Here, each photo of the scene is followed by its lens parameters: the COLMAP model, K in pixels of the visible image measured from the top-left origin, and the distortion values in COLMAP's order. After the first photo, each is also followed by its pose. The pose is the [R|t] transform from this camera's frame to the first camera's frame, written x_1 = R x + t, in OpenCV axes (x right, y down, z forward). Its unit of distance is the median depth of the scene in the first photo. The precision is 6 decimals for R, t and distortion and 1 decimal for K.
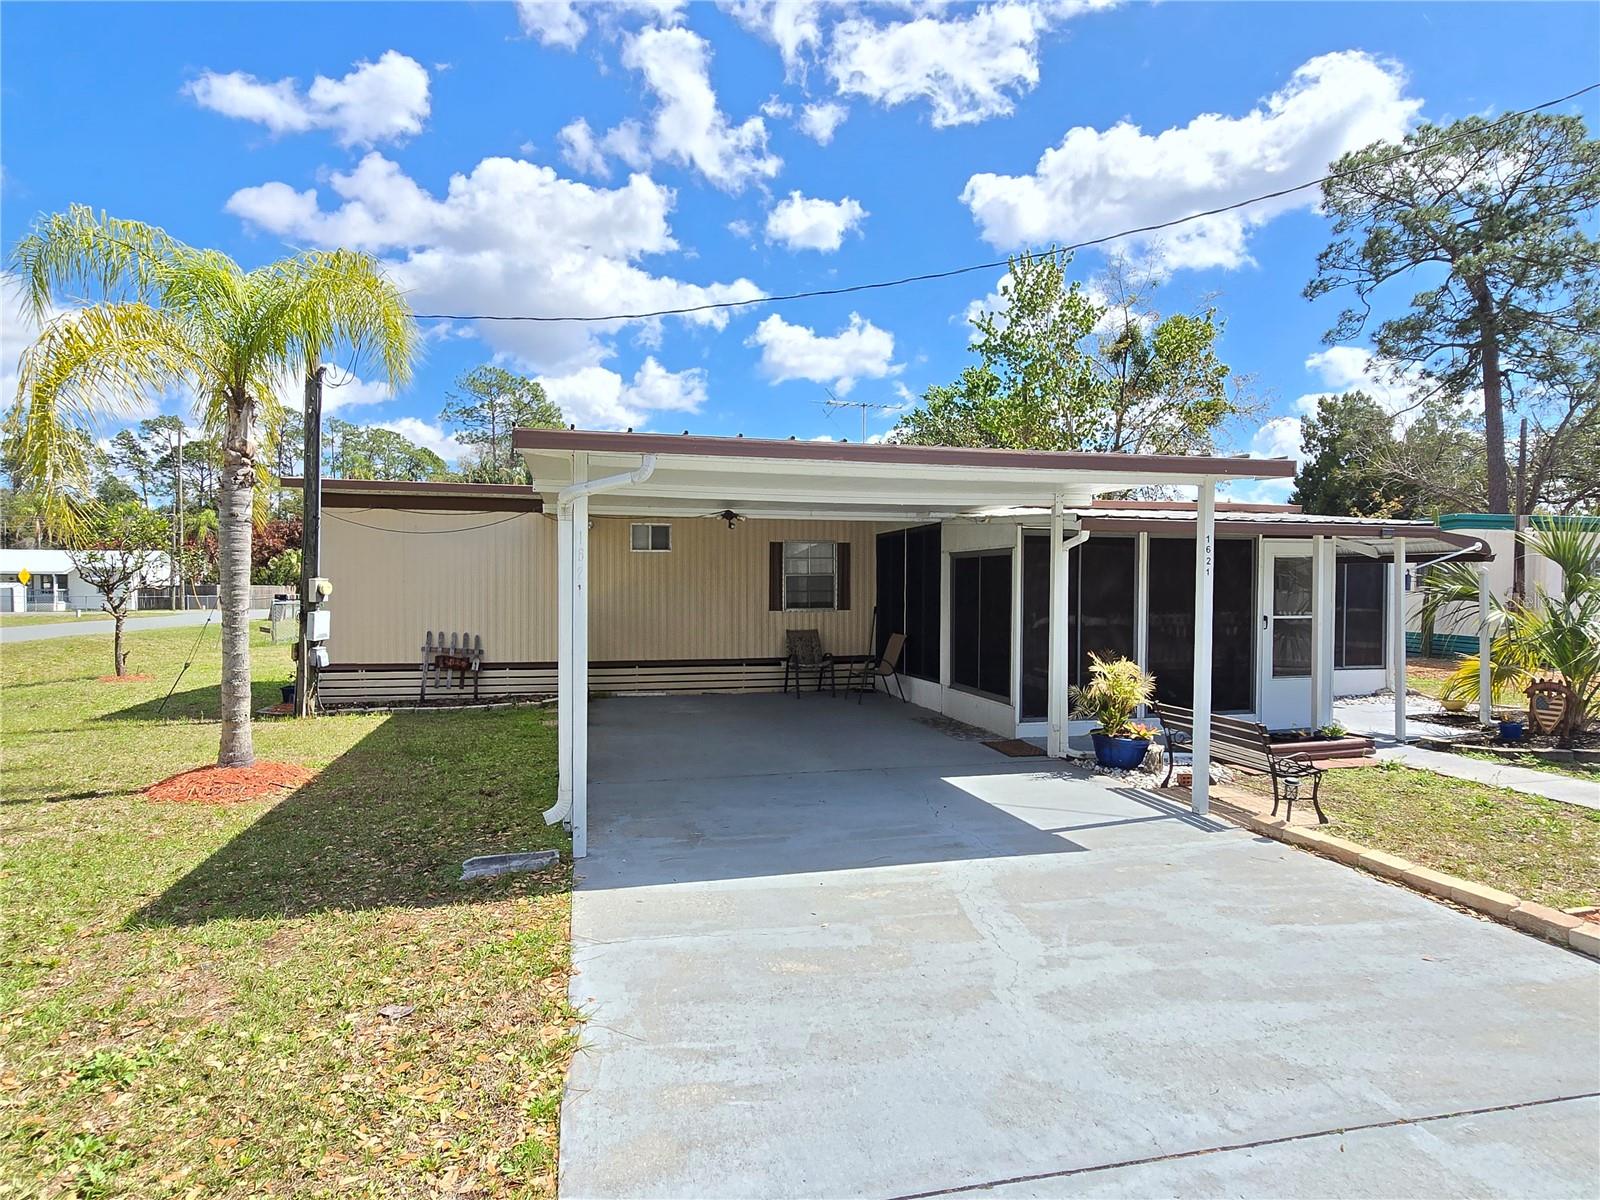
lens RADIAL K [[940.6, 0, 787.0], [0, 940.6, 593.8], [0, 0, 1]] dist [-0.000931, -0.002162]
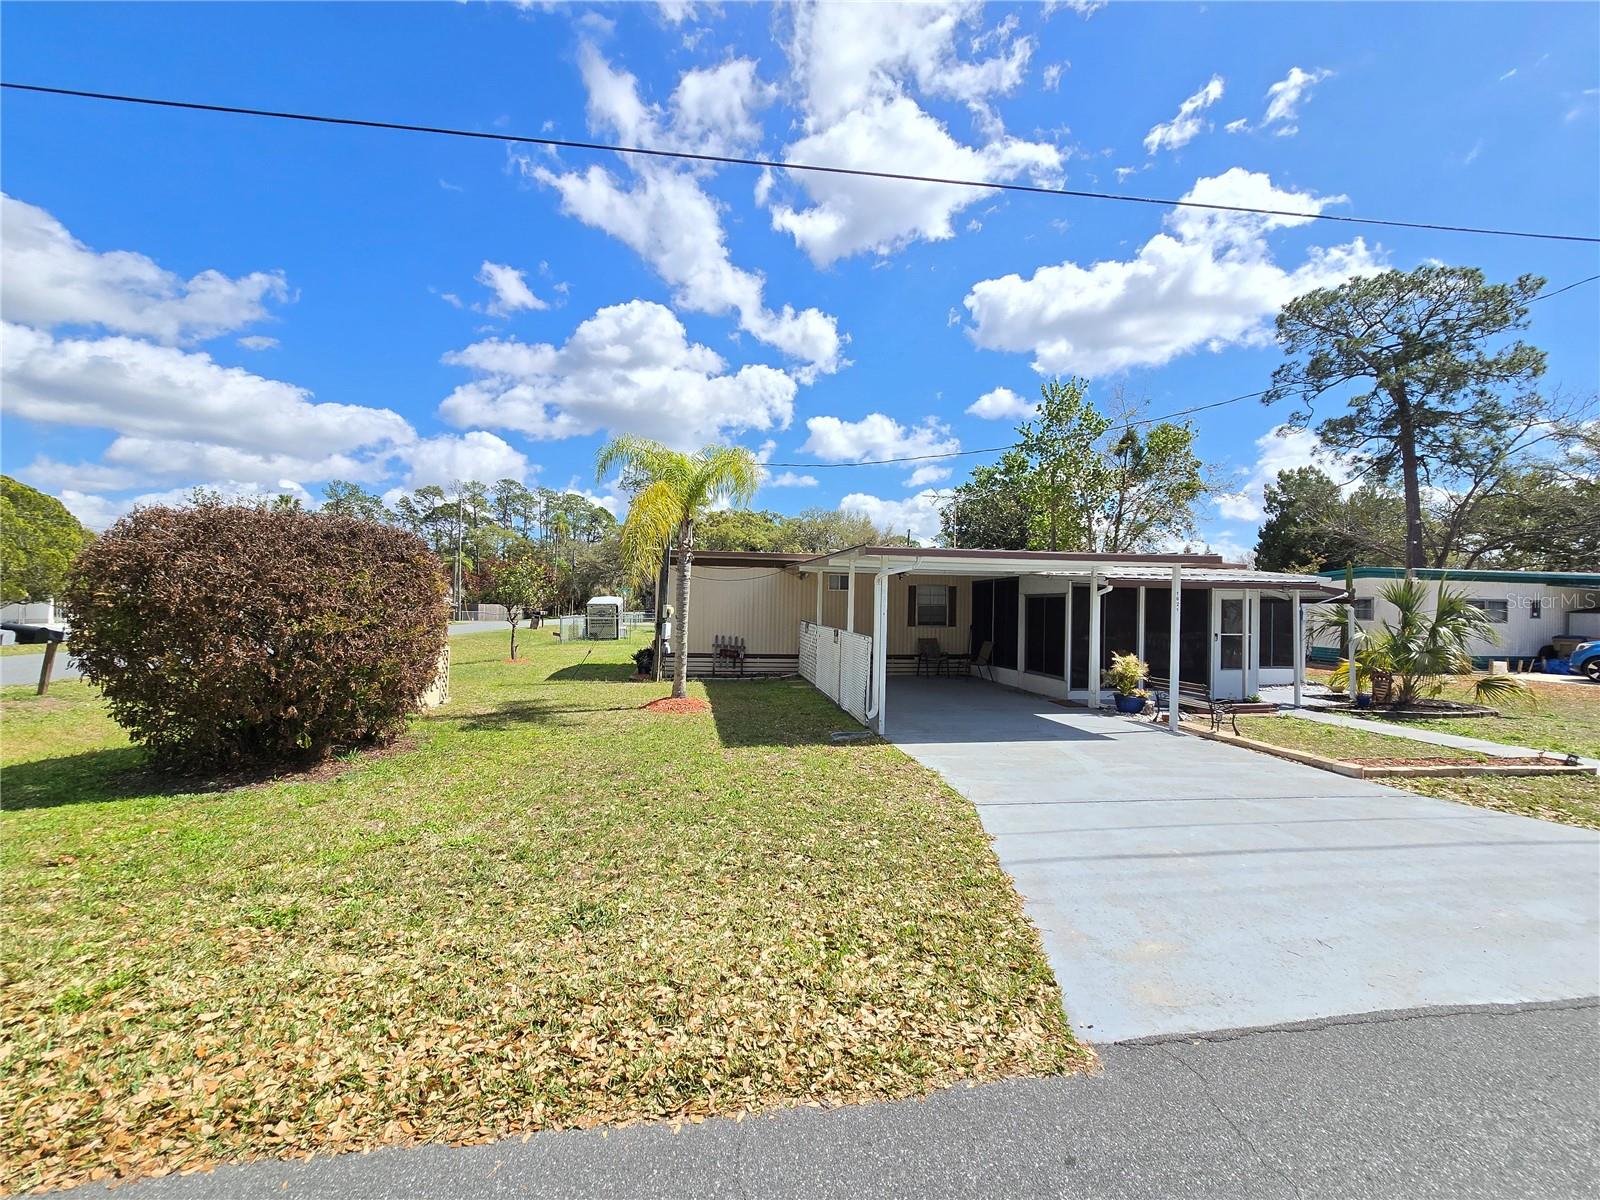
lens RADIAL K [[723.6, 0, 769.8], [0, 723.6, 594.1], [0, 0, 1]] dist [-0.006490, 0.001371]
pose [[0.994042, 0.010014, -0.108539, -0.144700], [-0.012971, 0.999563, -0.026574, -0.002665], [0.108225, 0.027823, 0.993737, -0.362678]]
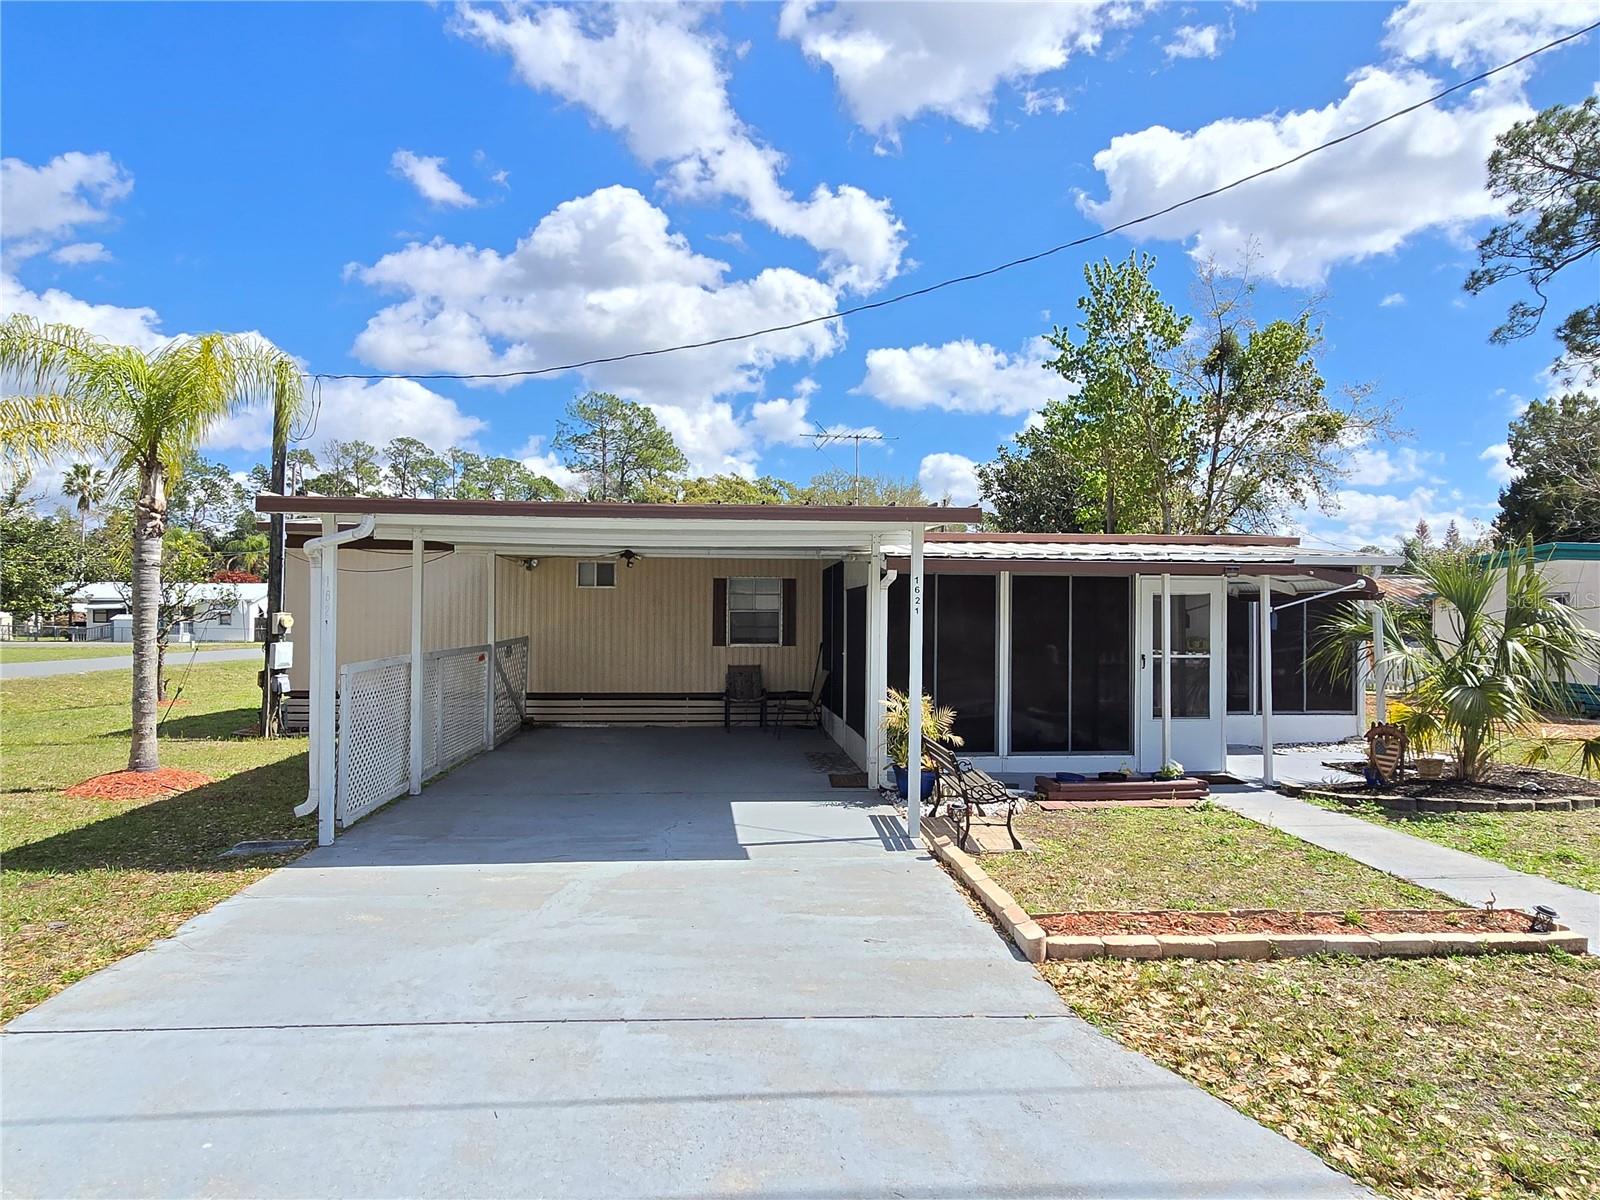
lens RADIAL K [[1040.8, 0, 783.3], [0, 1040.8, 588.3], [0, 0, 1]] dist [0.001706, -0.003728]
pose [[0.986925, -0.000166, -0.161183, 0.278185], [-0.006225, 0.999214, -0.039145, -0.000796], [0.161063, 0.039636, 0.986148, -0.115006]]
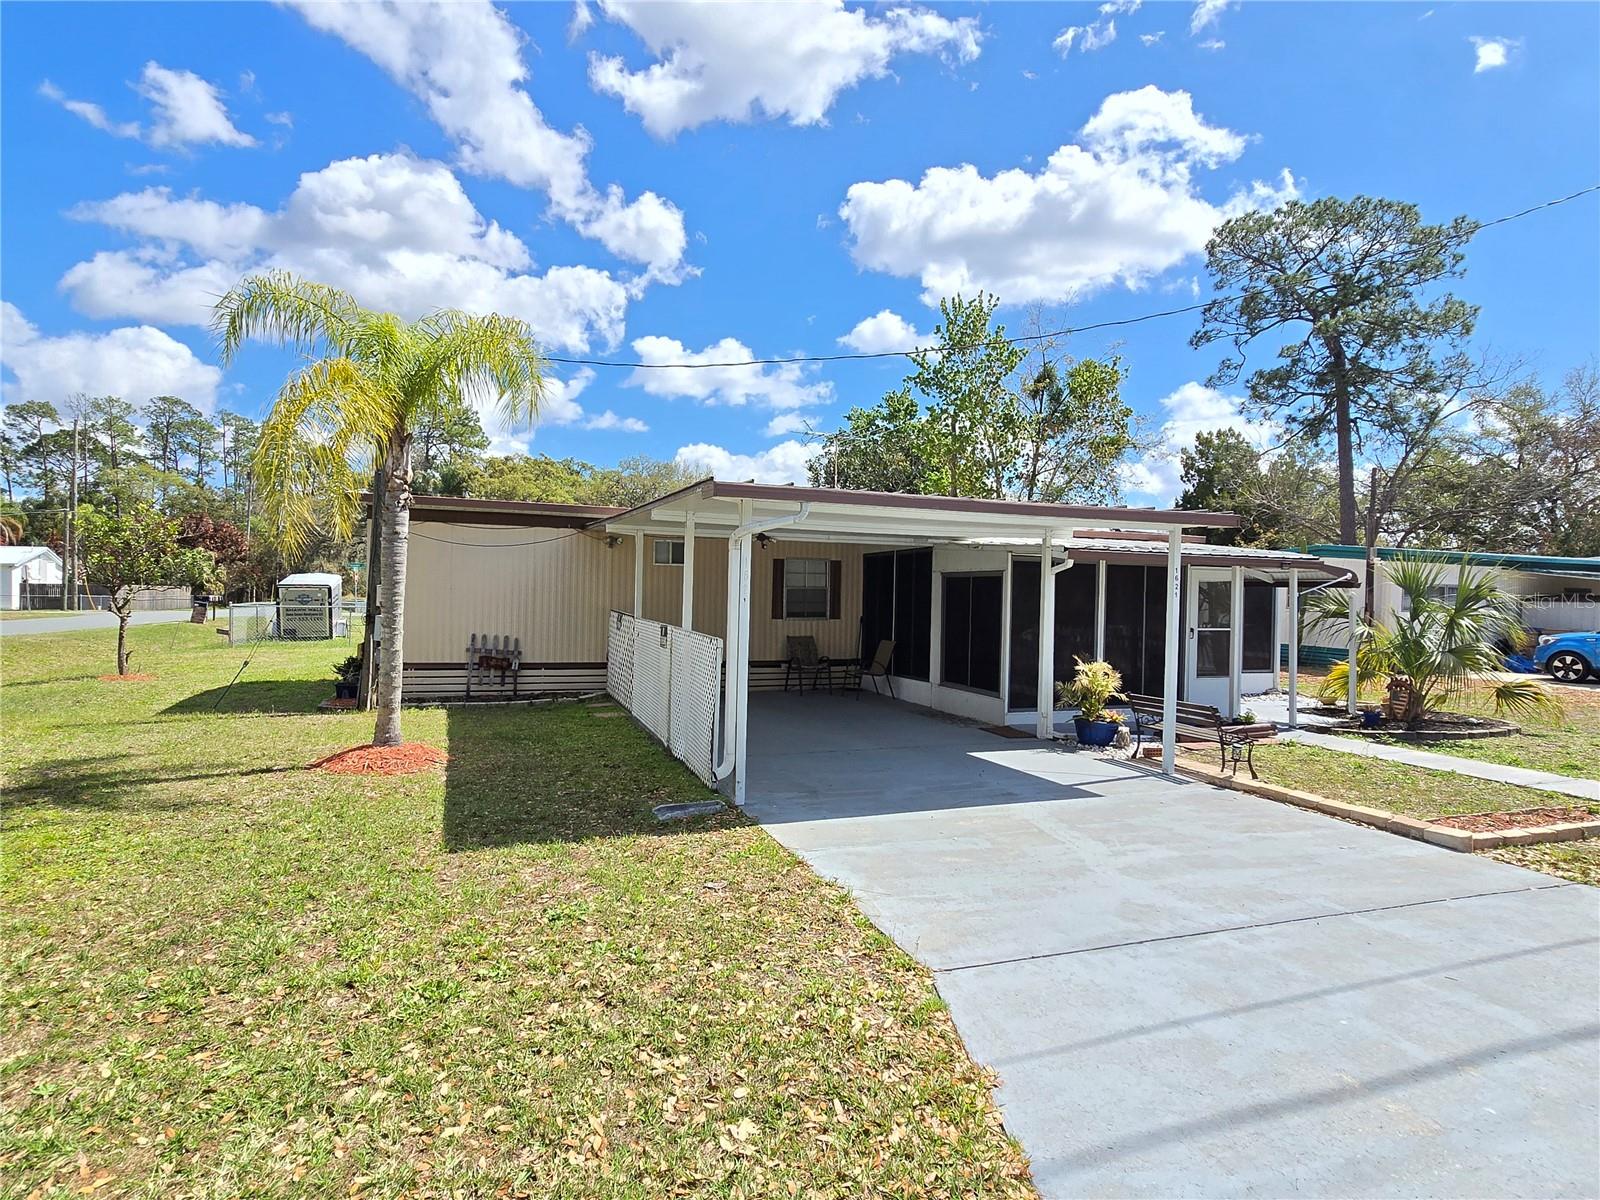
lens RADIAL K [[935.8, 0, 809.2], [0, 935.8, 593.6], [0, 0, 1]] dist [0.004165, -0.006880]
pose [[0.991166, 0.015837, 0.131677, -0.144839], [-0.014554, 0.999837, -0.010697, -0.001540], [-0.131825, 0.008686, 0.991235, -0.152546]]
